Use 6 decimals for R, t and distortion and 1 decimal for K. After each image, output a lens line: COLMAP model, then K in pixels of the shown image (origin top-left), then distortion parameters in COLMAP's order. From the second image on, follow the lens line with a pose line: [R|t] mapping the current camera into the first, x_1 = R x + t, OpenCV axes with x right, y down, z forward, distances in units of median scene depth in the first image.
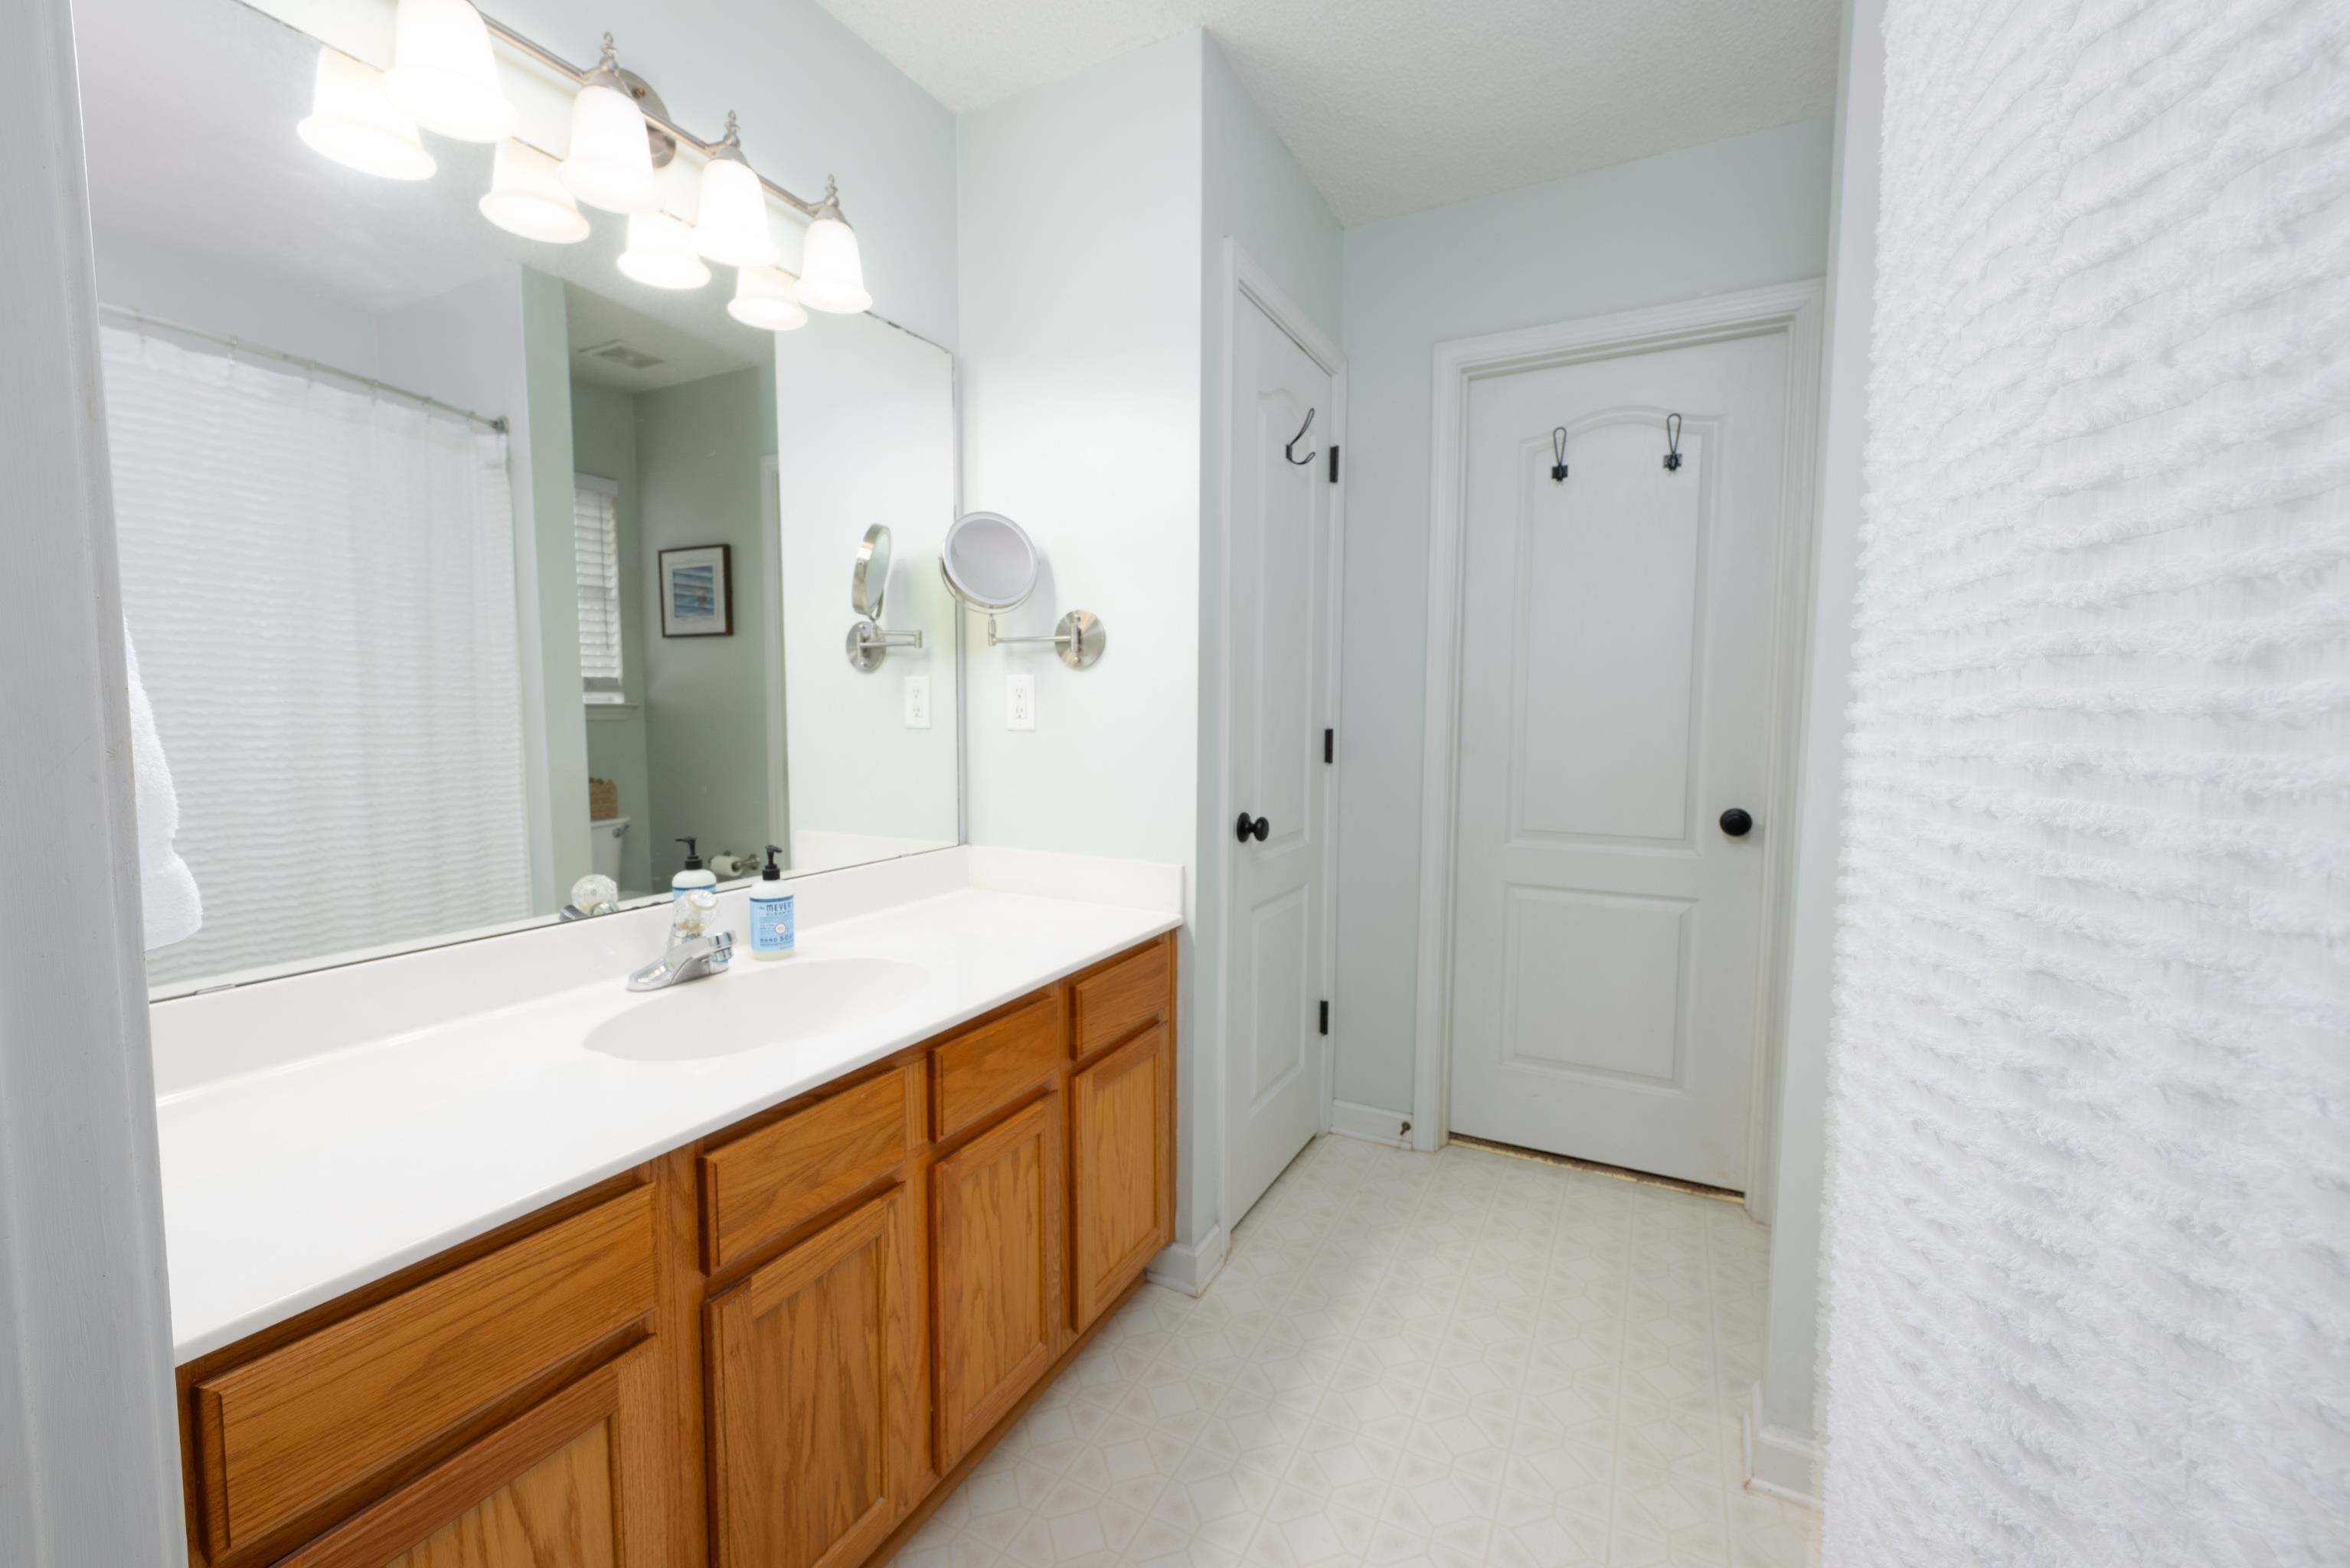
lens RADIAL K [[963.2, 0, 1154.6], [0, 963.2, 775.2], [0, 0, 1]] dist [-0.024293, 0.000469]
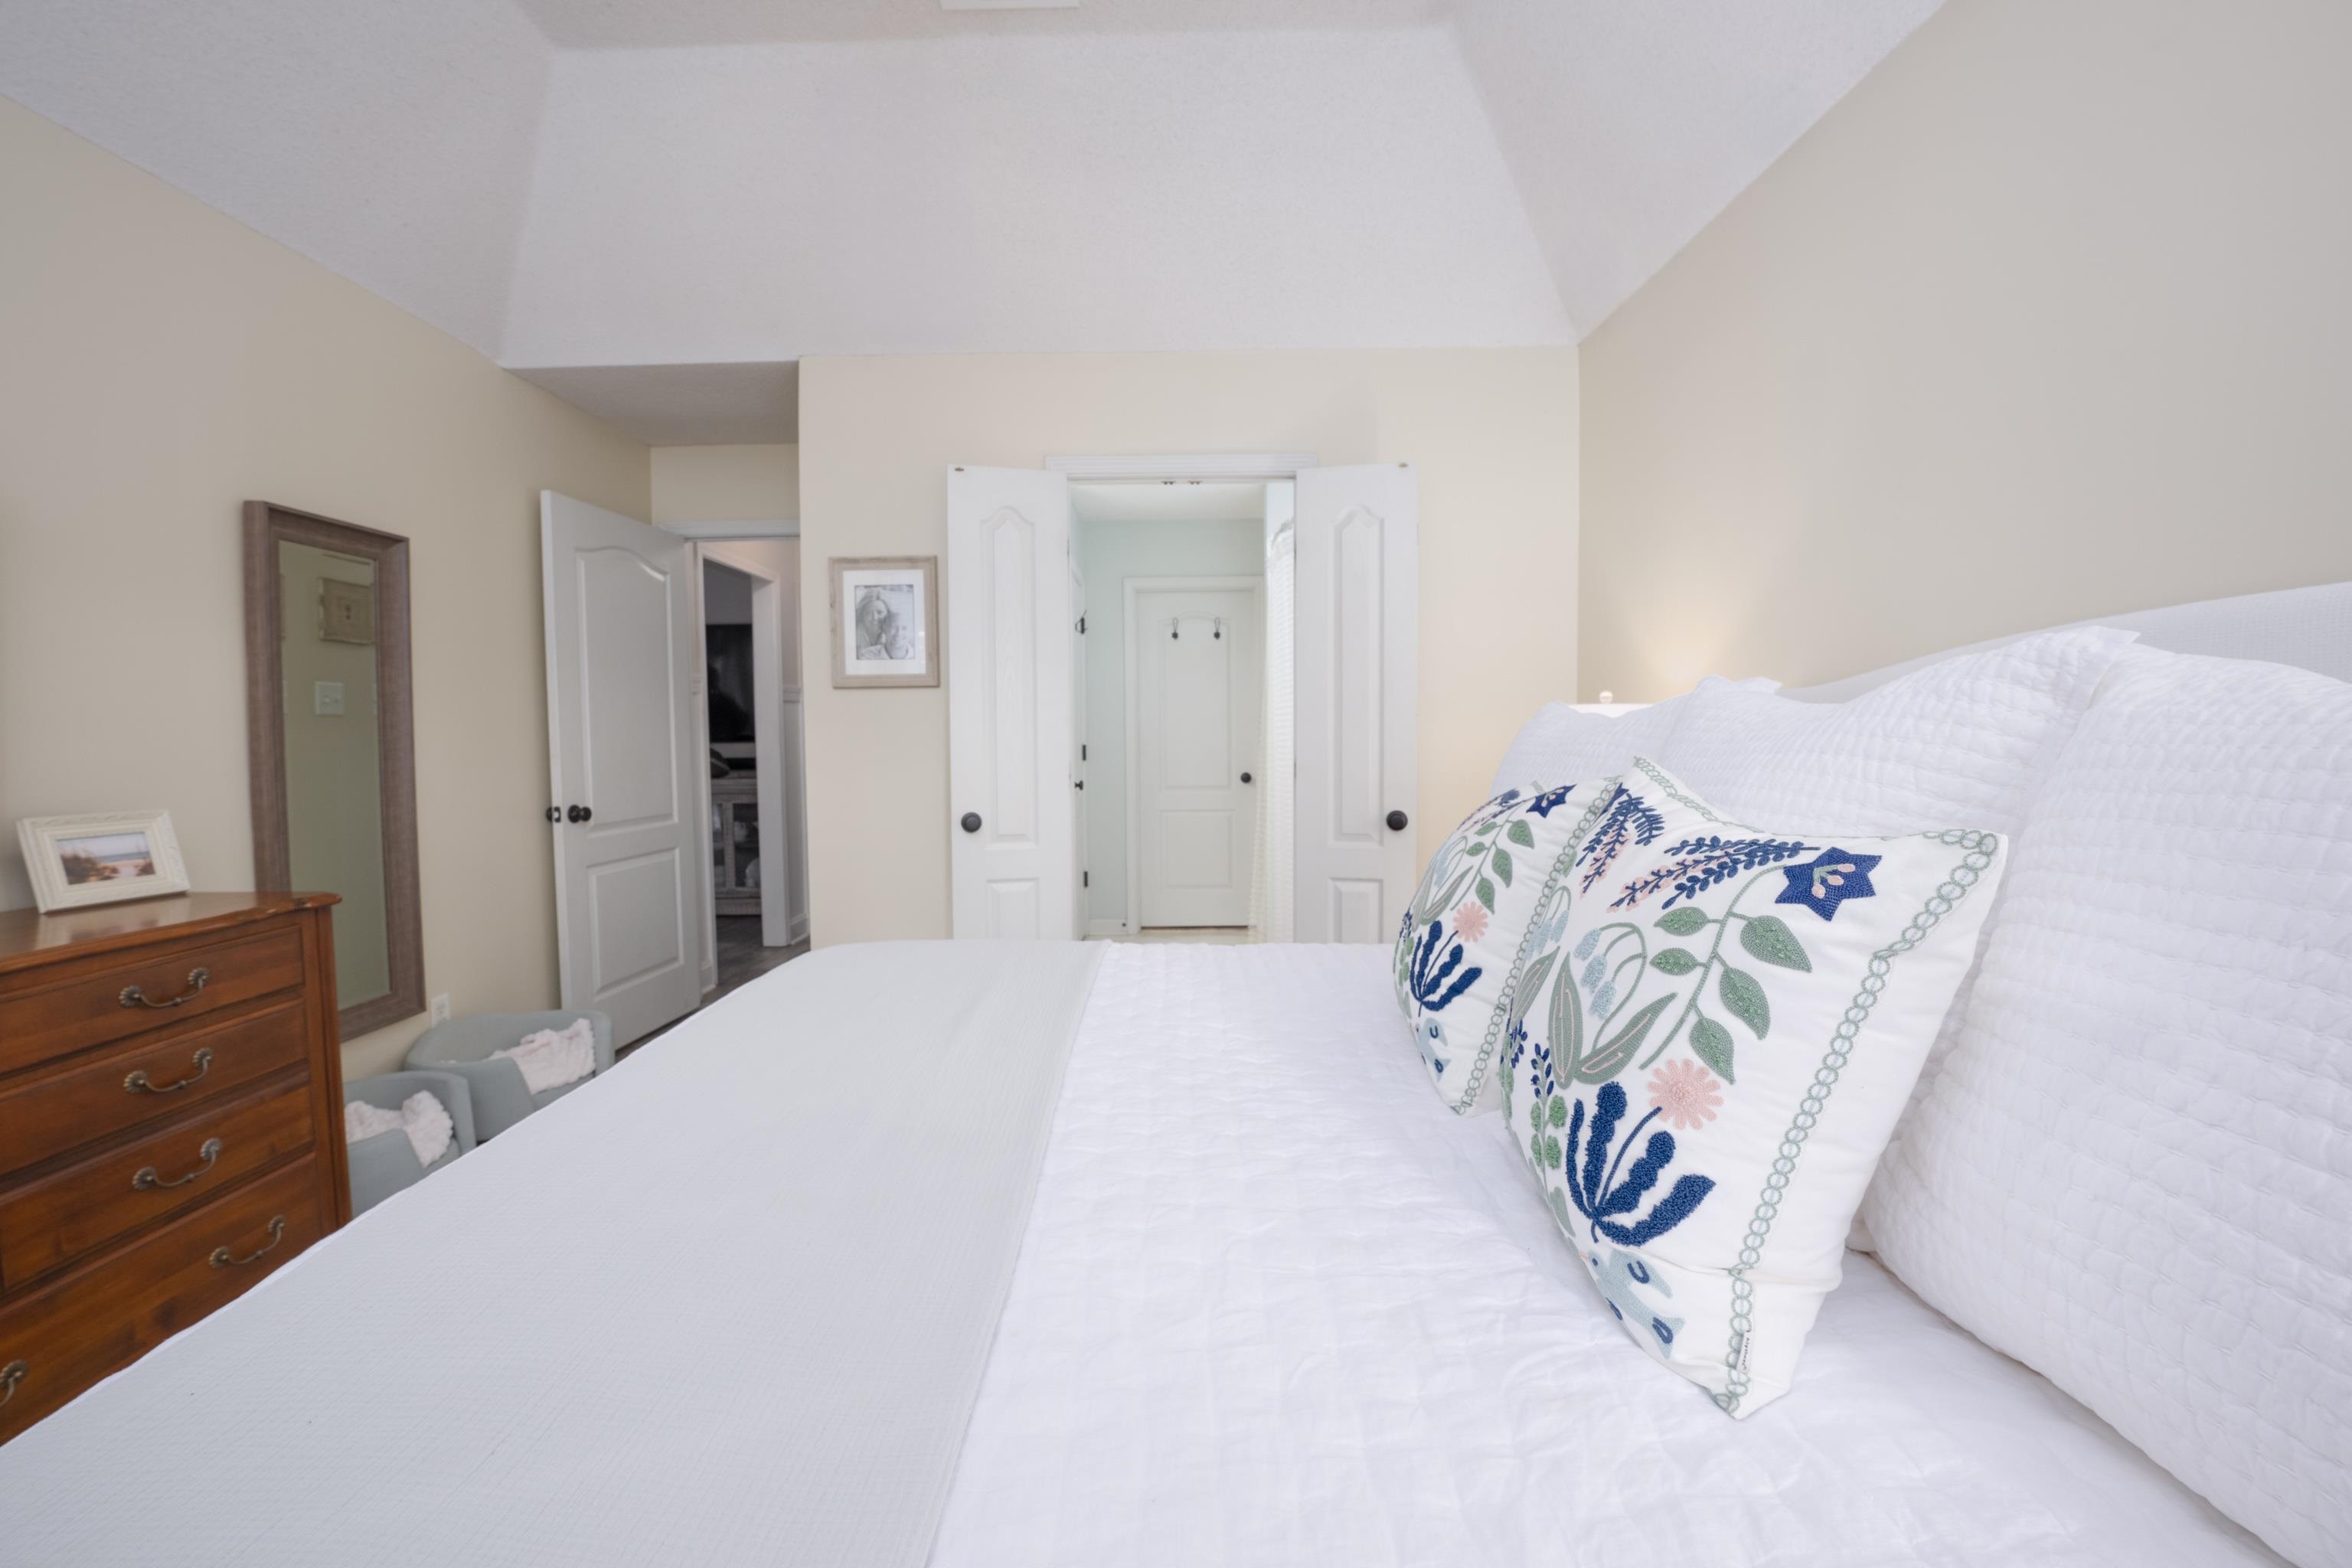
lens RADIAL K [[964.1, 0, 1175.0], [0, 964.1, 778.8], [0, 0, 1]] dist [-0.024293, 0.000469]
pose [[0.882291, -0.033862, 0.469485, -0.728504], [0.050400, 0.998471, -0.022698, 0.096706], [-0.467998, 0.043688, 0.882649, -1.124220]]
